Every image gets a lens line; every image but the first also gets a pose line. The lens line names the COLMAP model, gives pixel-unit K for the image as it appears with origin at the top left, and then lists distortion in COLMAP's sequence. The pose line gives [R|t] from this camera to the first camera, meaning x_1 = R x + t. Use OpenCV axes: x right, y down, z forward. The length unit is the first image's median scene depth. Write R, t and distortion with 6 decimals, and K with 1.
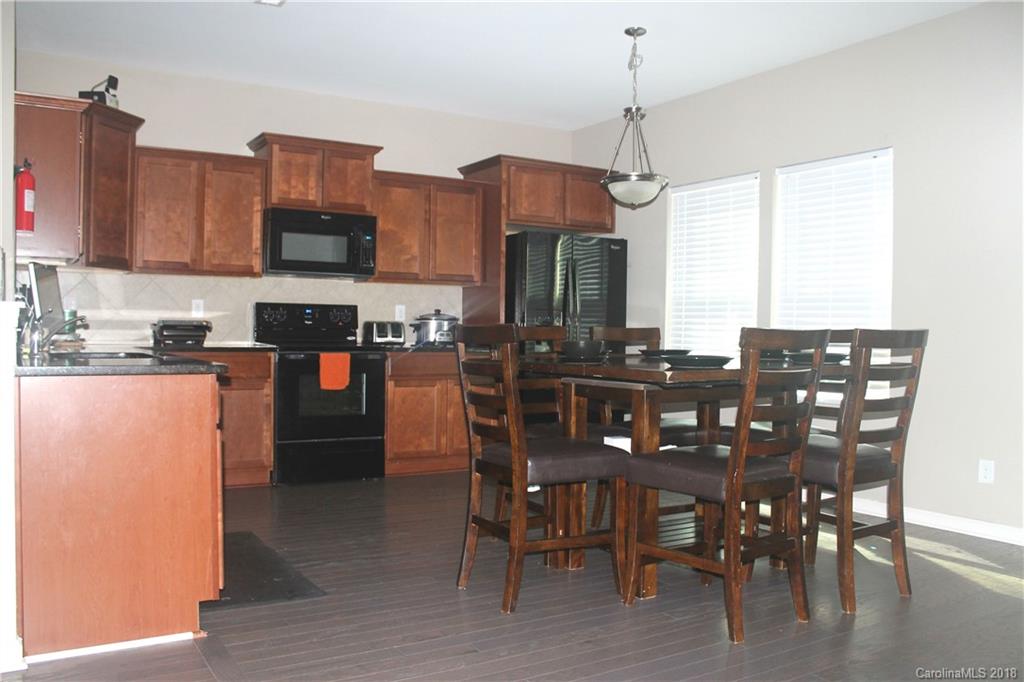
lens RADIAL K [[864.0, 0, 507.5], [0, 864.0, 337.2], [0, 0, 1]] dist [-0.079820, 0.001749]
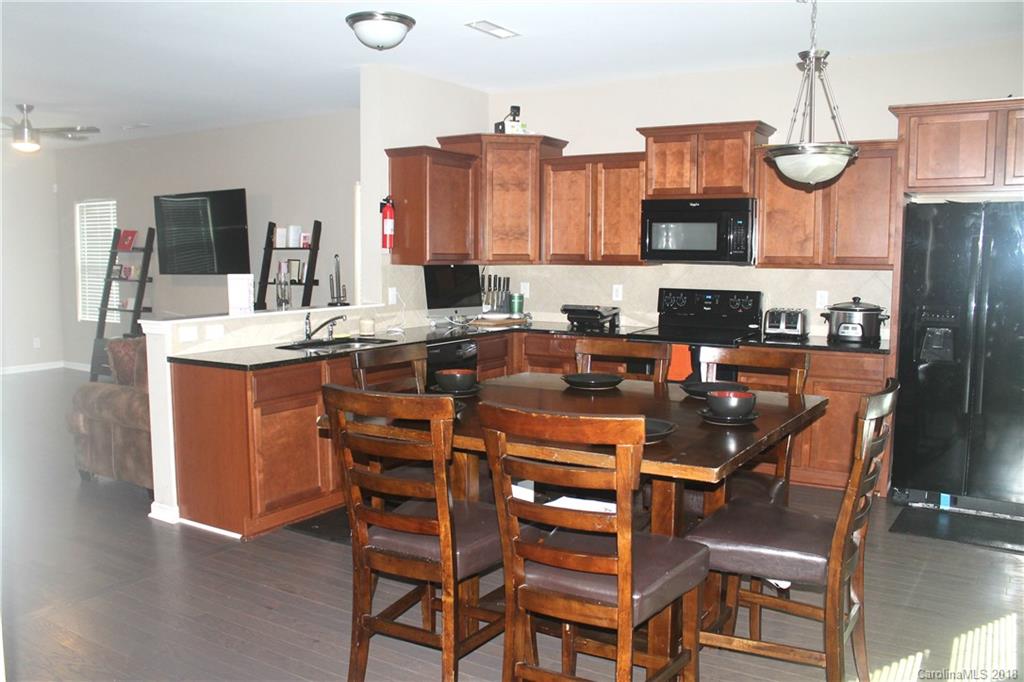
lens RADIAL K [[864.0, 0, 505.9], [0, 864.0, 351.3], [0, 0, 1]] dist [-0.079820, 0.001749]
pose [[0.435130, 0.097342, -0.895090, 0.579232], [-0.004231, 0.994349, 0.106079, -0.074180], [0.900357, -0.042371, 0.433083, 0.364476]]
